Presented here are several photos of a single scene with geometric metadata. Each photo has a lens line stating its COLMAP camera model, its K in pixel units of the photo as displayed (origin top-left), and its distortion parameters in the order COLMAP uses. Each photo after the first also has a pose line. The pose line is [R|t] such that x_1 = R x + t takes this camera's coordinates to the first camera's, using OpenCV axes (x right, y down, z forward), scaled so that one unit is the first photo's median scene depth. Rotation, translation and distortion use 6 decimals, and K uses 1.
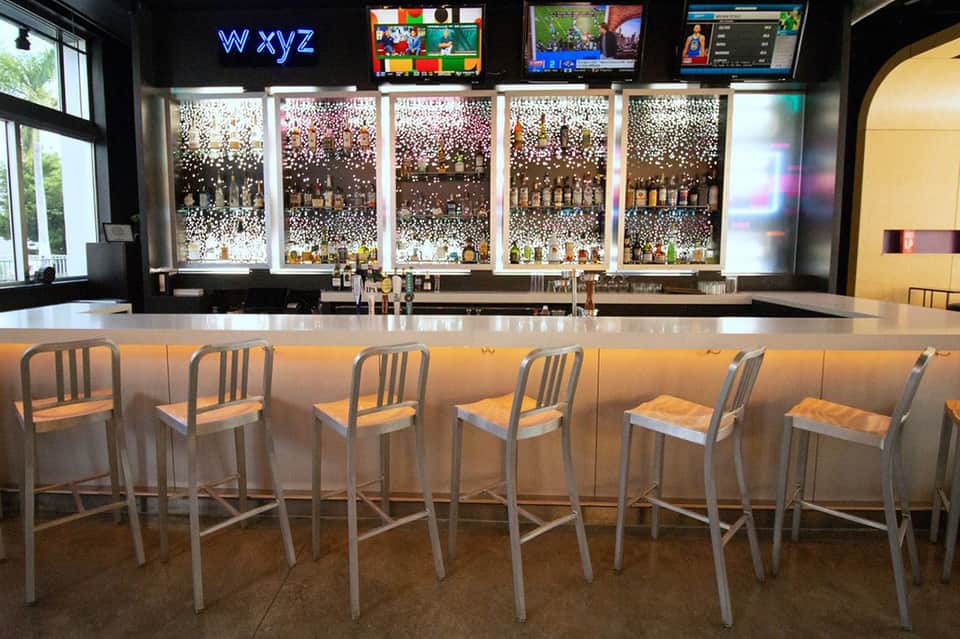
lens RADIAL K [[507.5, 0, 451.5], [0, 507.5, 290.0], [0, 0, 1]] dist [-0.002400, -0.001067]
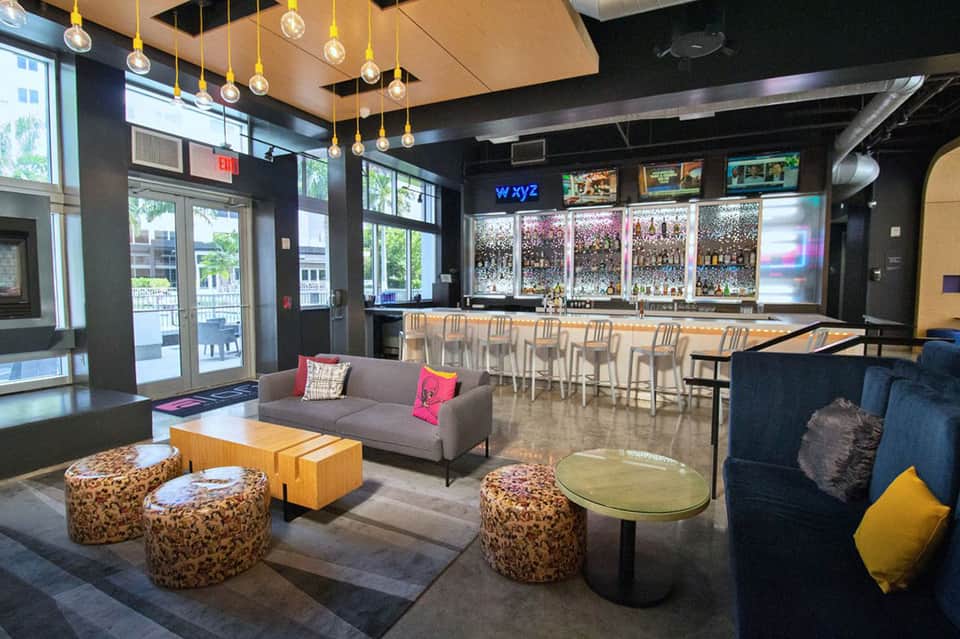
lens RADIAL K [[464.8, 0, 484.0], [0, 464.8, 309.6], [0, 0, 1]] dist [-0.001078, -0.000189]
pose [[0.914212, 0.026706, -0.404356, 0.315199], [-0.039825, 0.998917, -0.024067, 0.066971], [0.403275, 0.038106, 0.914285, -0.827193]]
